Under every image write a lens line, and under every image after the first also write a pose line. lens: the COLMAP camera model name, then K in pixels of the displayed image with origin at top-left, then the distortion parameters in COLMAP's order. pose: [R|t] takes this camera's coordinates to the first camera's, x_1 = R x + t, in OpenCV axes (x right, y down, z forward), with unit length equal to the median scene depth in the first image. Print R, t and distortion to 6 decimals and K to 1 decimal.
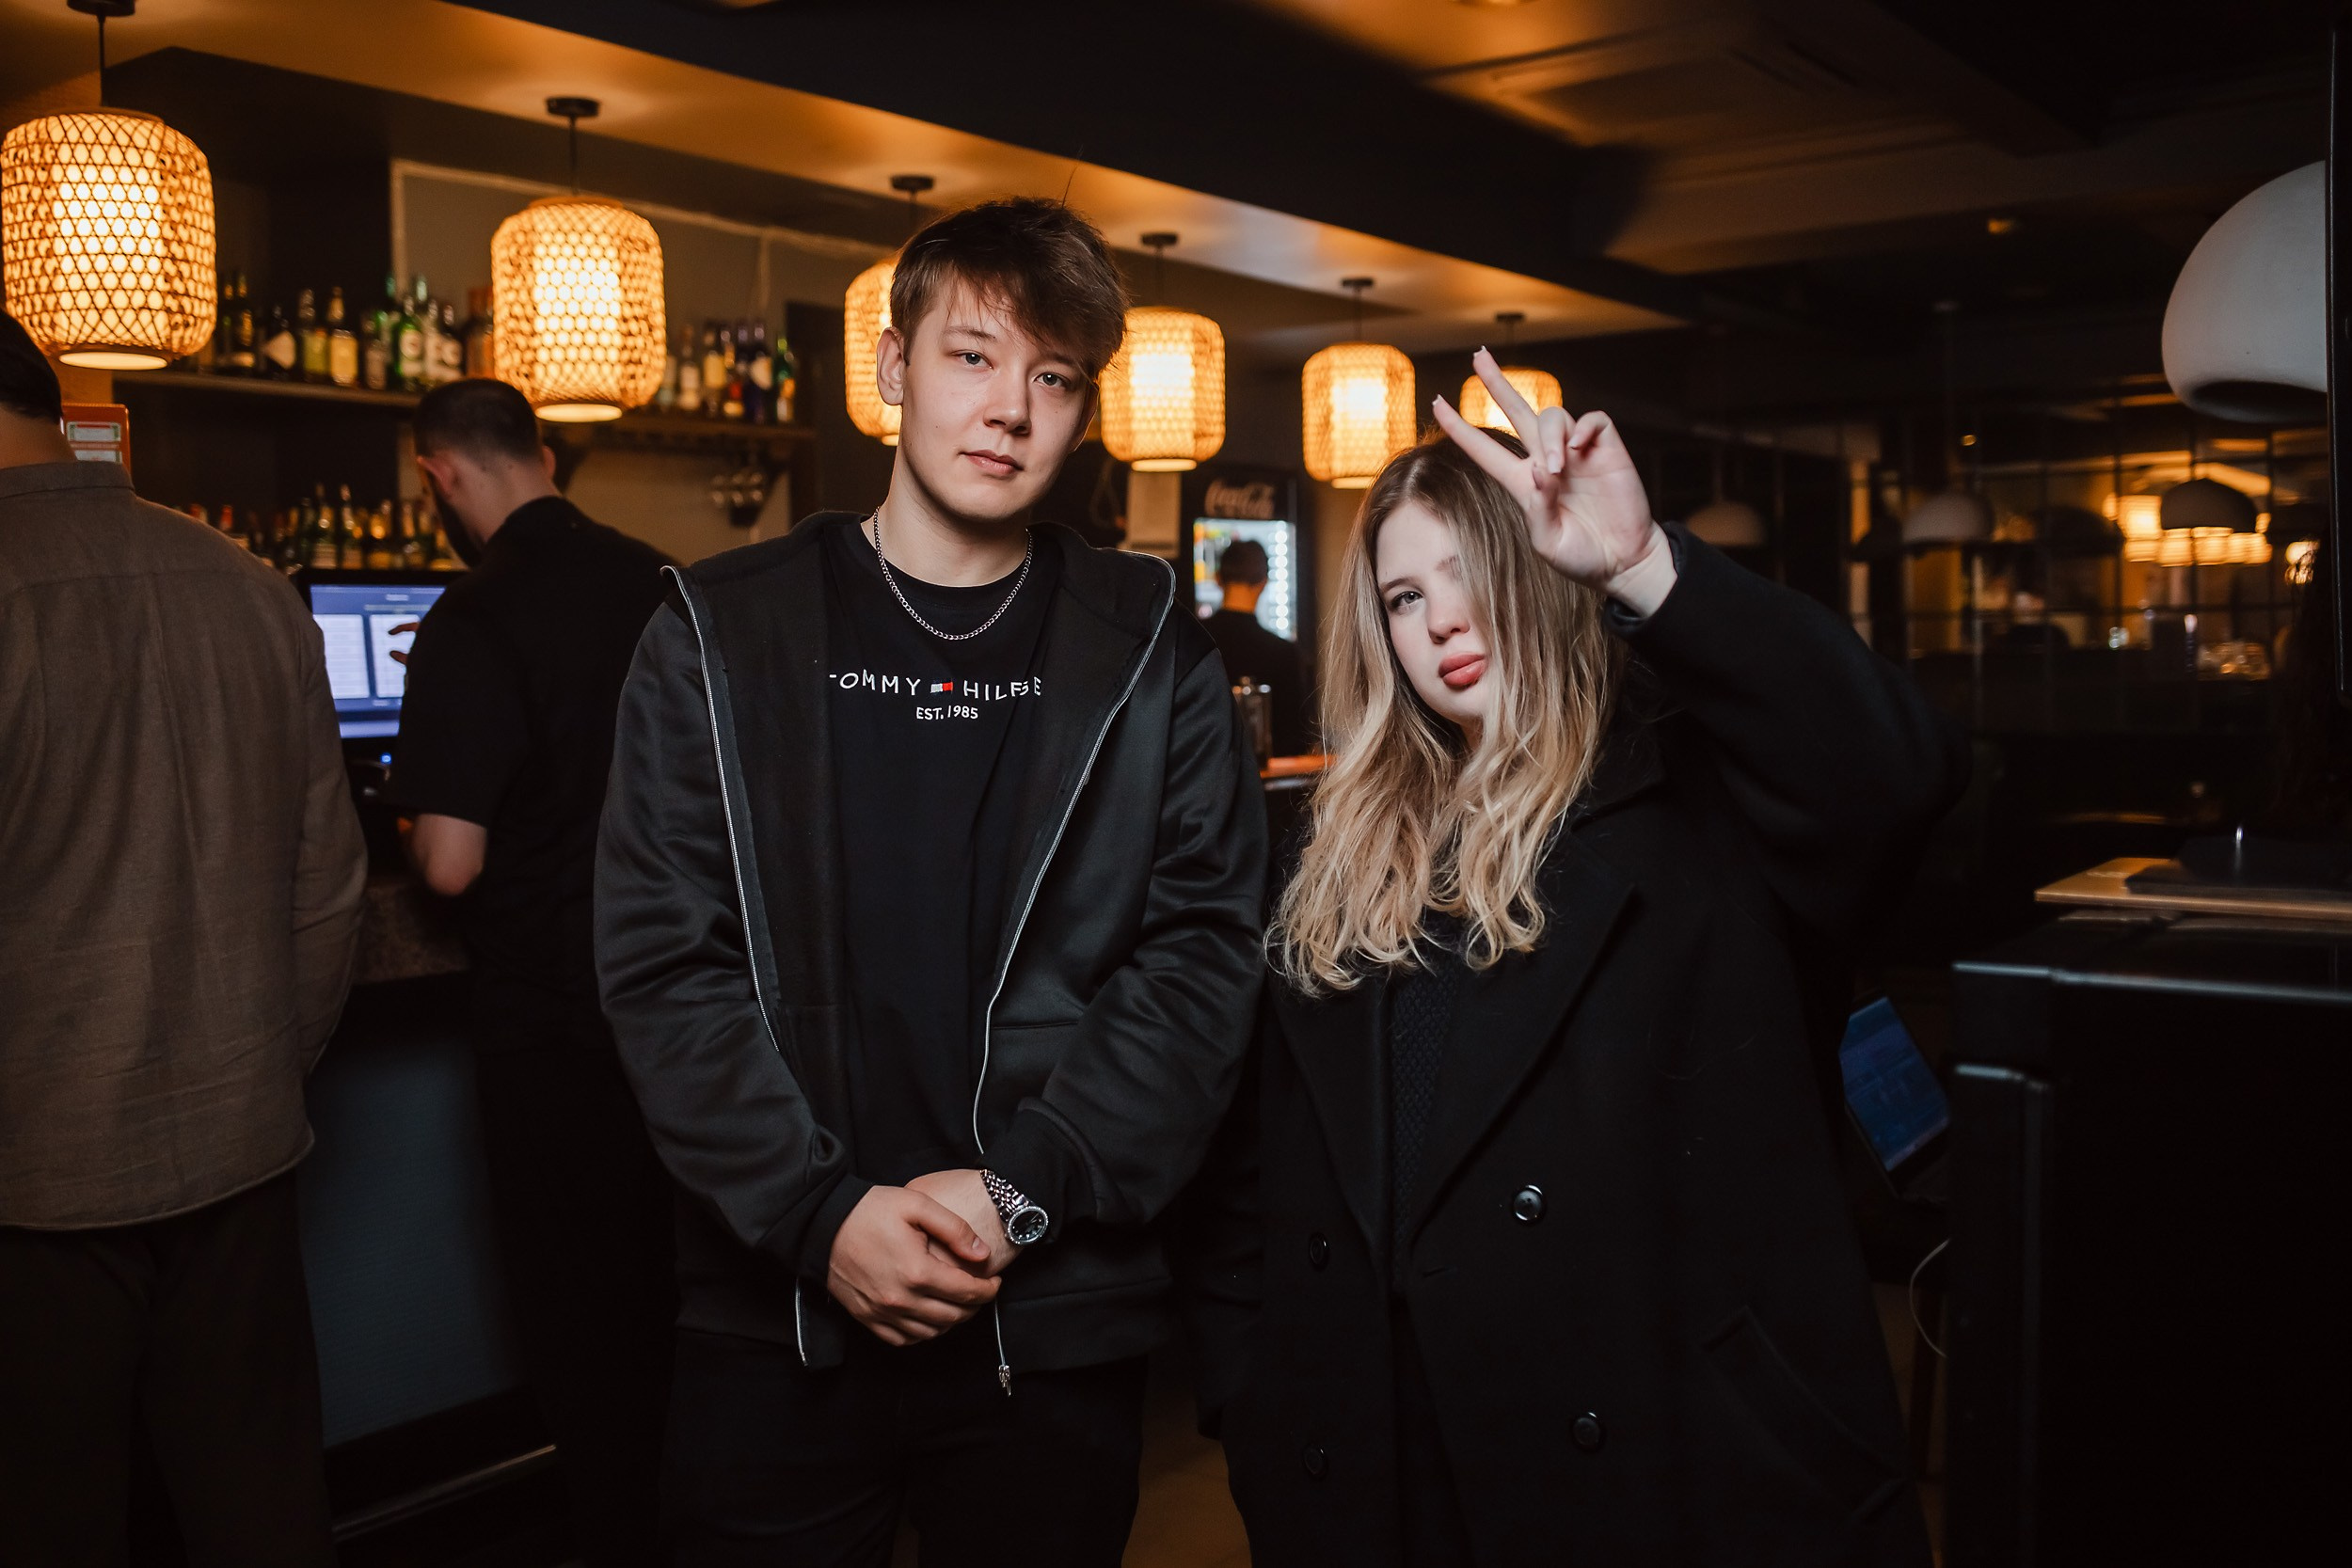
lens RADIAL K [[2412.1, 0, 1176.0], [0, 2412.1, 784.0], [0, 0, 1]] dist [-0.027073, -0.007431]
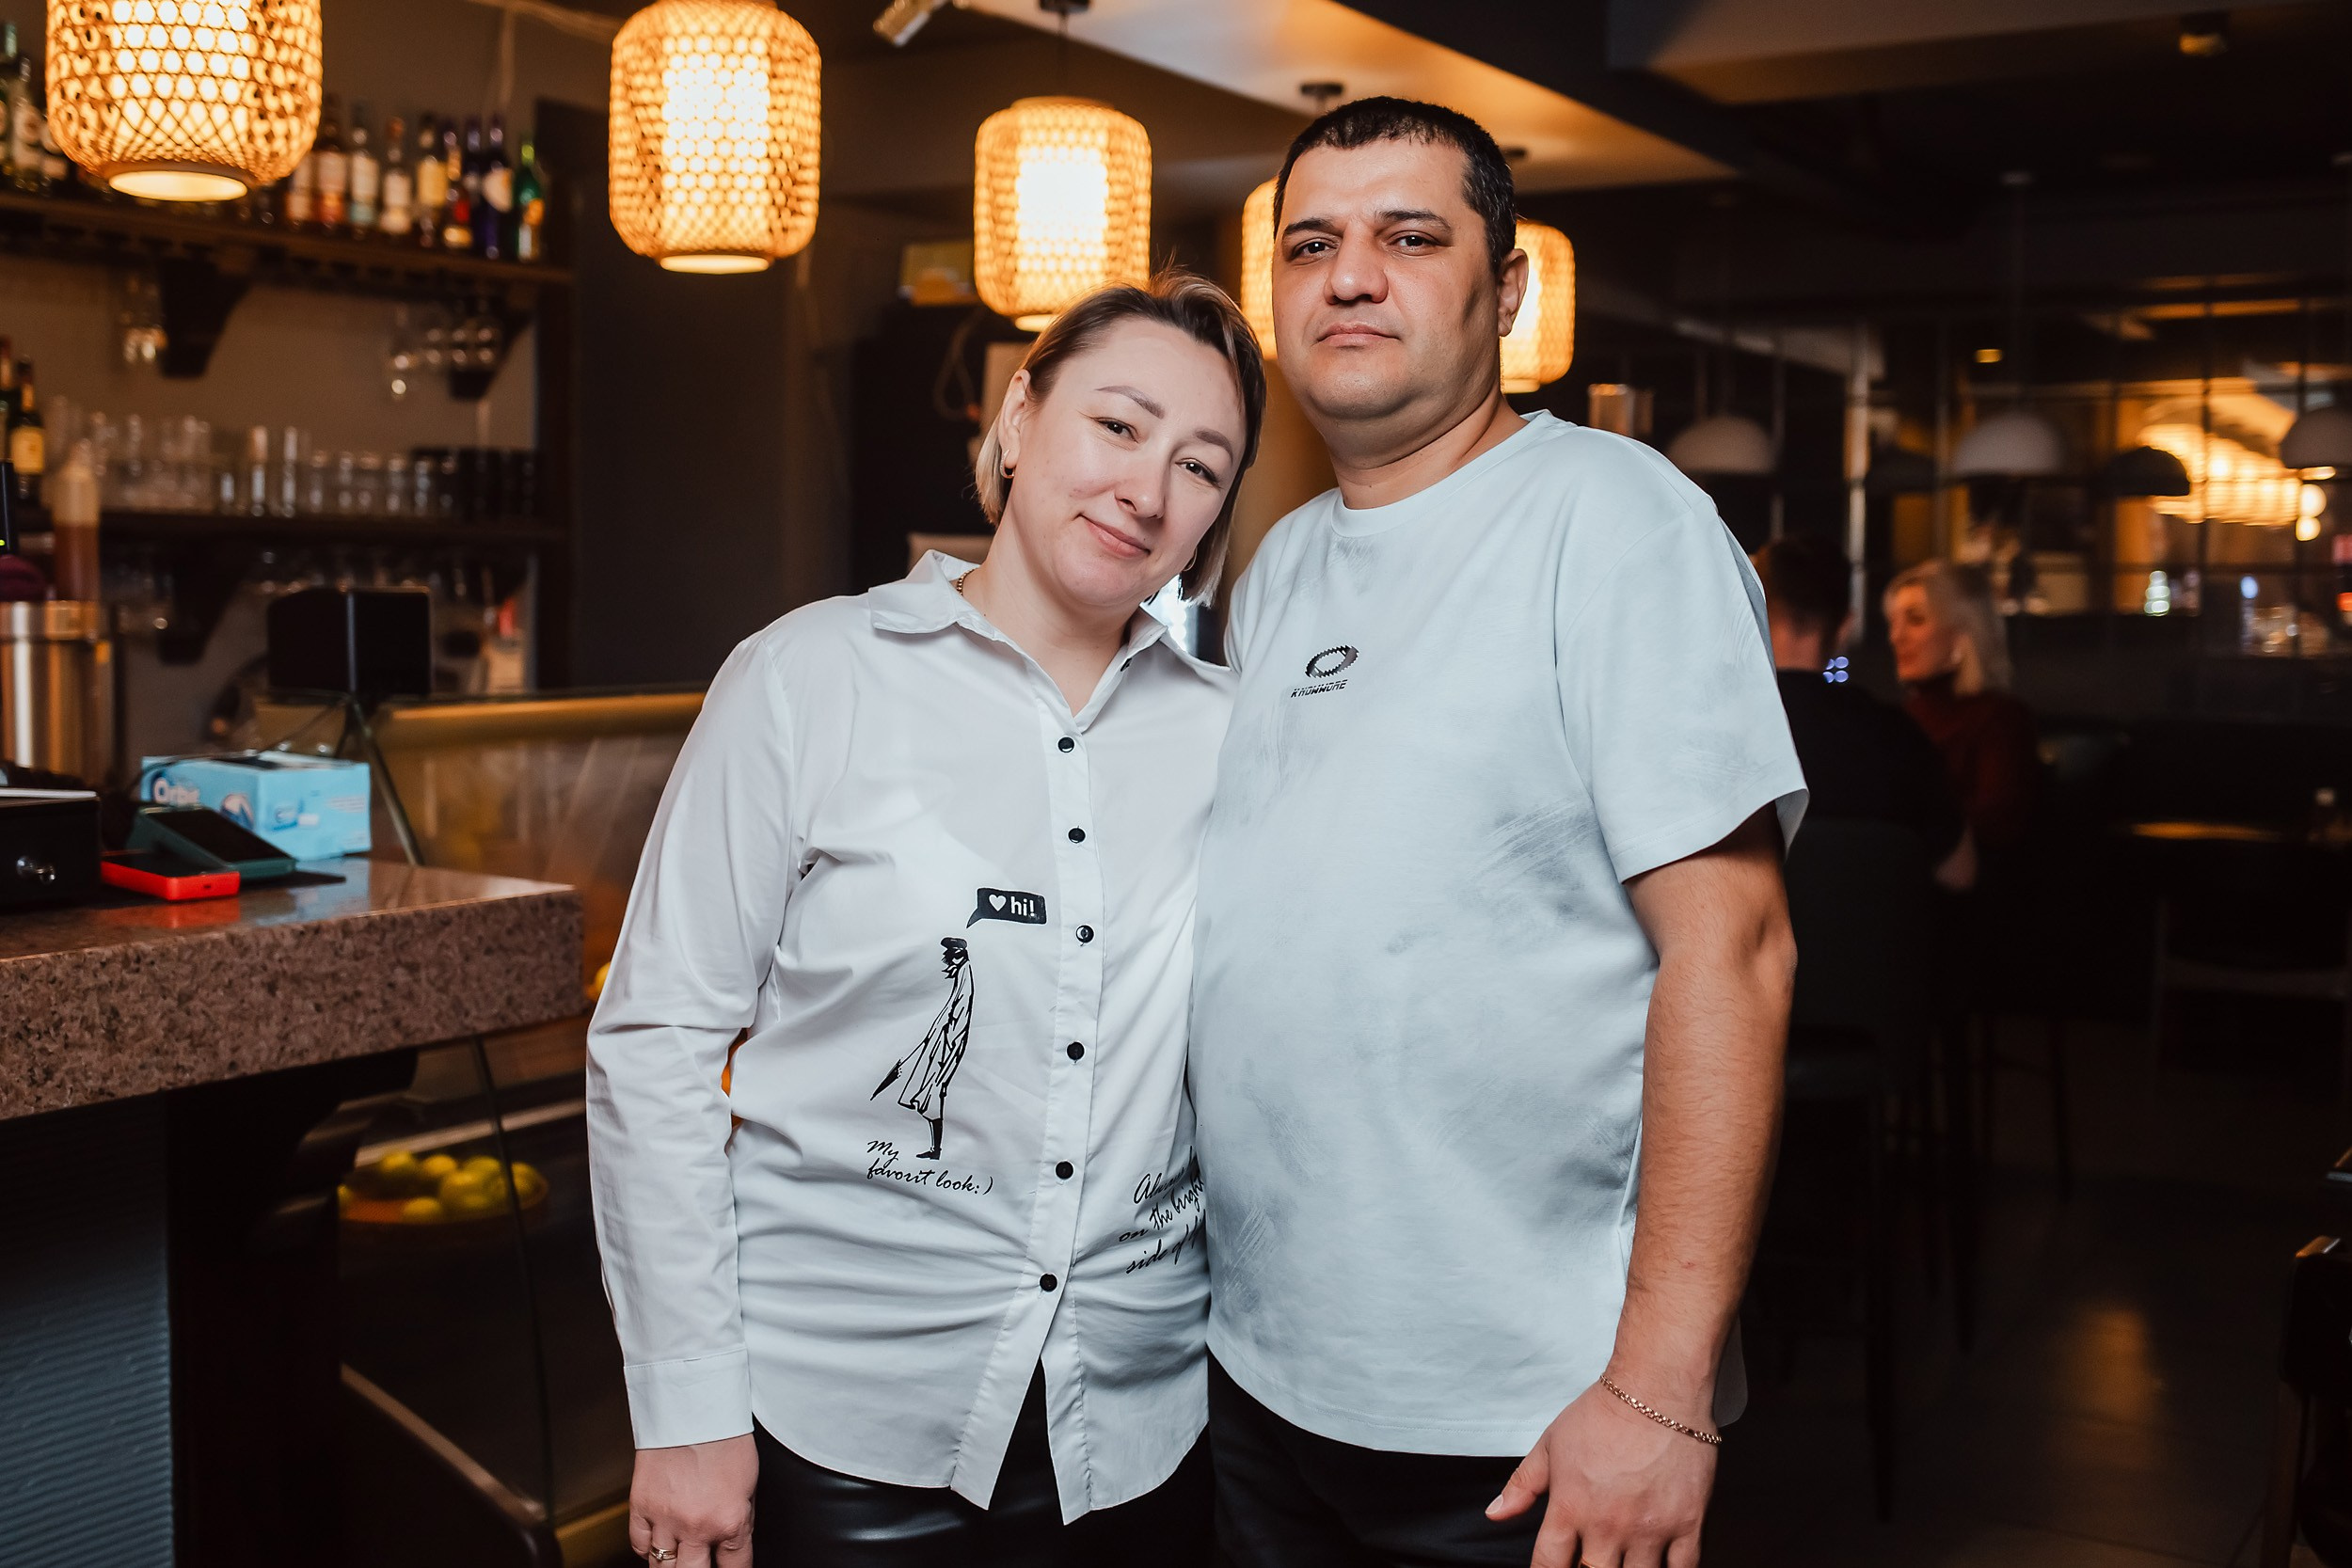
lens RADIAL K [[2650.3, 0, 1077.6], [0, 2650.3, 782.4], [0, 0, 1]] dist [-0.036290, -0.007300]
pose [[0.998865, 0.027512, 0.038873, -0.025999], [-0.028319, 0.999392, 0.020362, -0.013769], [-0.038289, -0.021440, 0.999037, 0.219416]]
